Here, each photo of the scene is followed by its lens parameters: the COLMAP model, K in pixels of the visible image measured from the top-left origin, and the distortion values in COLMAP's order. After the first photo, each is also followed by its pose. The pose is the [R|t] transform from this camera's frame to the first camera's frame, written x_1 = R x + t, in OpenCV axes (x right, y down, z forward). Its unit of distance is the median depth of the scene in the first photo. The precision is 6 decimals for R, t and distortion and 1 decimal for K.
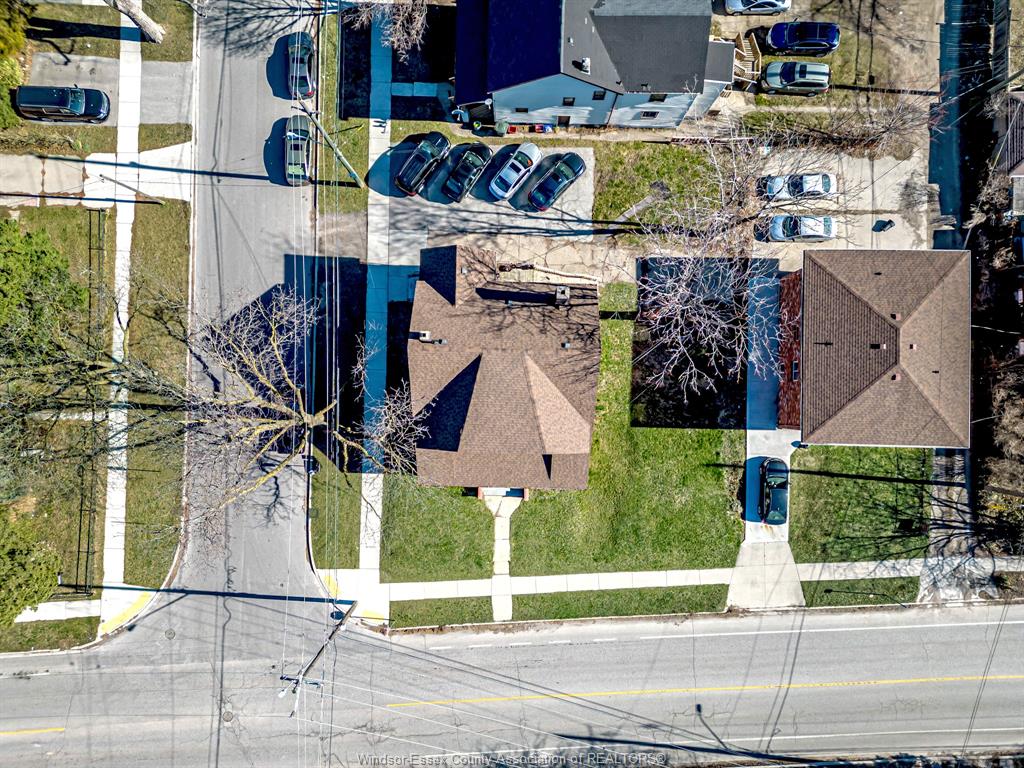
lens RADIAL K [[710.8, 0, 513.0], [0, 710.8, 379.7], [0, 0, 1]] dist [0.088001, -0.082949]
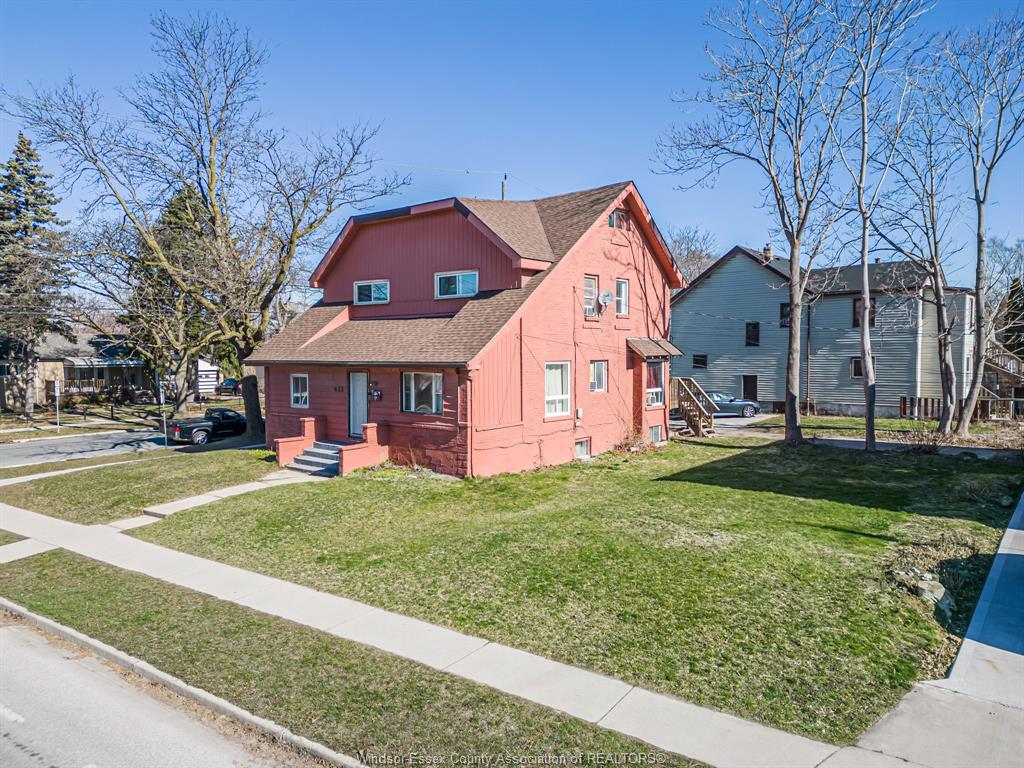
lens RADIAL K [[710.8, 0, 513.0], [0, 710.8, 379.7], [0, 0, 1]] dist [0.088001, -0.082949]
pose [[0.788635, 0.024651, -0.614367, 0.345618], [-0.614682, 0.055710, -0.786805, 0.423350], [0.014831, 0.998143, 0.059087, 0.911632]]
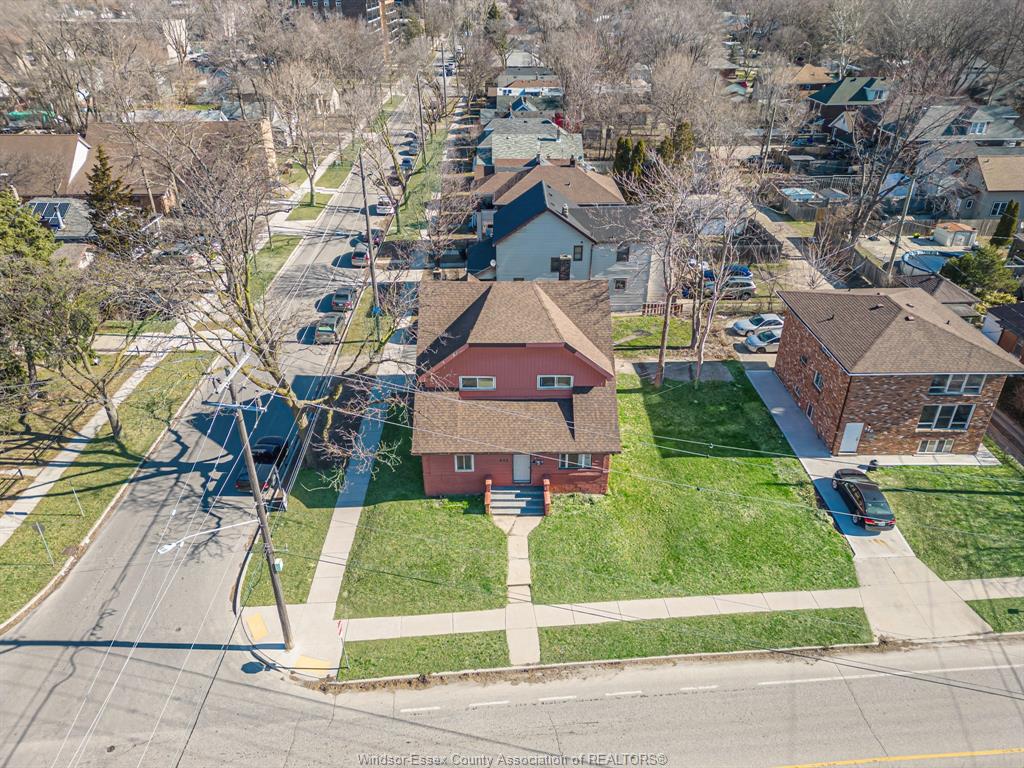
lens RADIAL K [[710.8, 0, 513.0], [0, 710.8, 379.7], [0, 0, 1]] dist [0.088001, -0.082949]
pose [[0.999205, -0.016156, 0.036436, -0.043487], [0.039568, 0.511918, -0.858122, 0.738983], [-0.004789, 0.858882, 0.512151, 0.478752]]
